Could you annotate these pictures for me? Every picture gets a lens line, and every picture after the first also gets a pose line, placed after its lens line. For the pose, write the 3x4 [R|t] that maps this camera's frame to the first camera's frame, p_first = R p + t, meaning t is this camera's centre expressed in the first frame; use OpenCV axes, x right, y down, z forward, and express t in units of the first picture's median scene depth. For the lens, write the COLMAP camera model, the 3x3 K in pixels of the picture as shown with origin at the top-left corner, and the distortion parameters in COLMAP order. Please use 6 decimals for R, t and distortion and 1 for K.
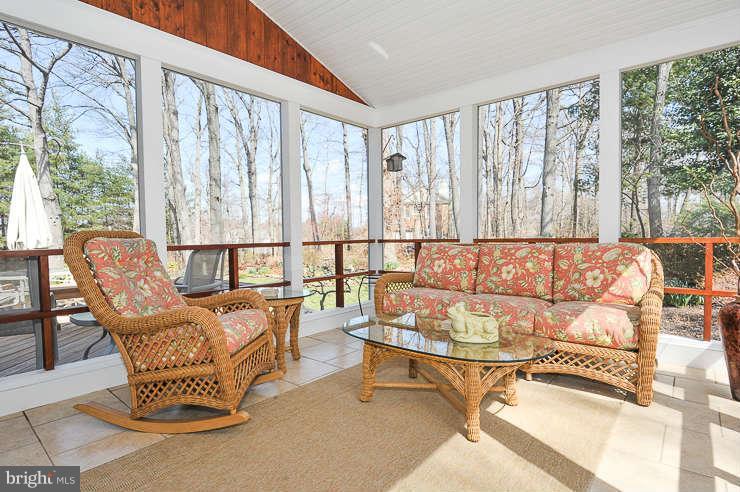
lens RADIAL K [[385.6, 0, 366.6], [0, 385.6, 250.9], [0, 0, 1]] dist [-0.012728, -0.000225]
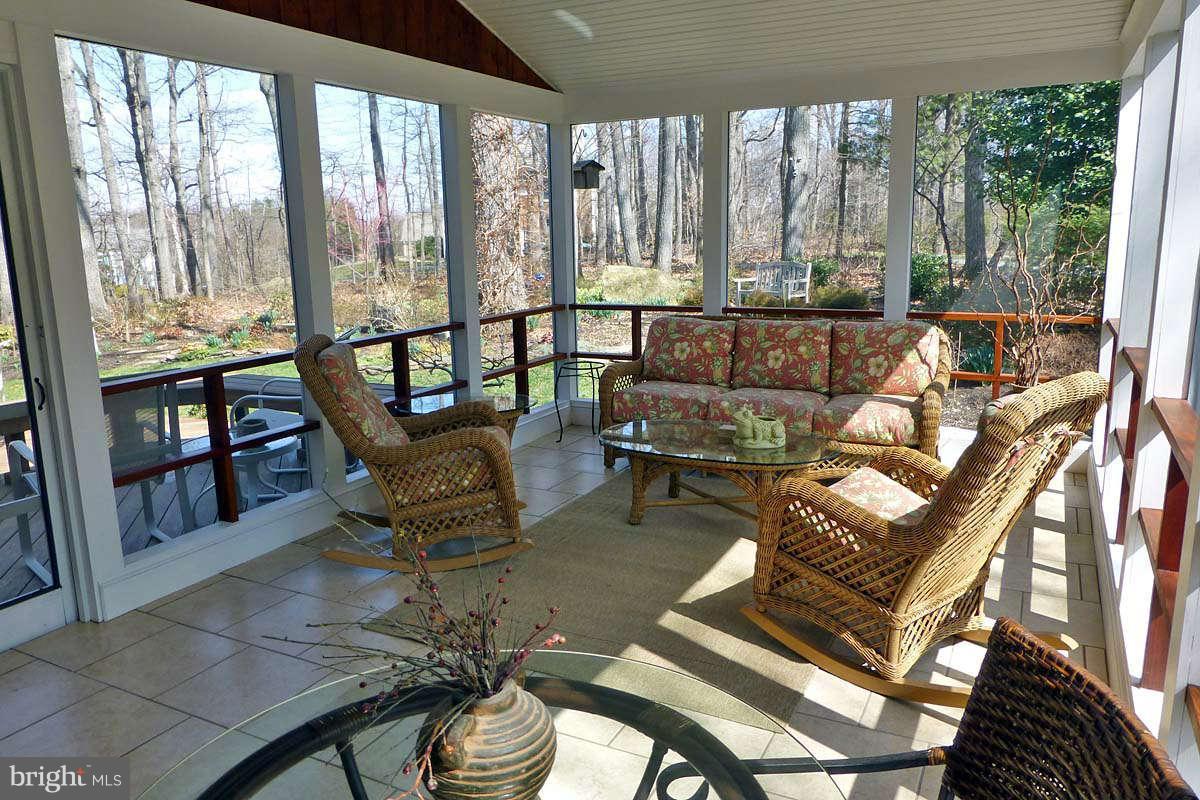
lens RADIAL K [[849.0, 0, 600.0], [0, 849.0, 400.0], [0, 0, 1]] dist [-0.026777, 0.006809]
pose [[0.973635, -0.051233, 0.222286, -0.382194], [0.017299, 0.988229, 0.152000, -0.136436], [-0.227457, -0.144147, 0.963060, -0.604991]]
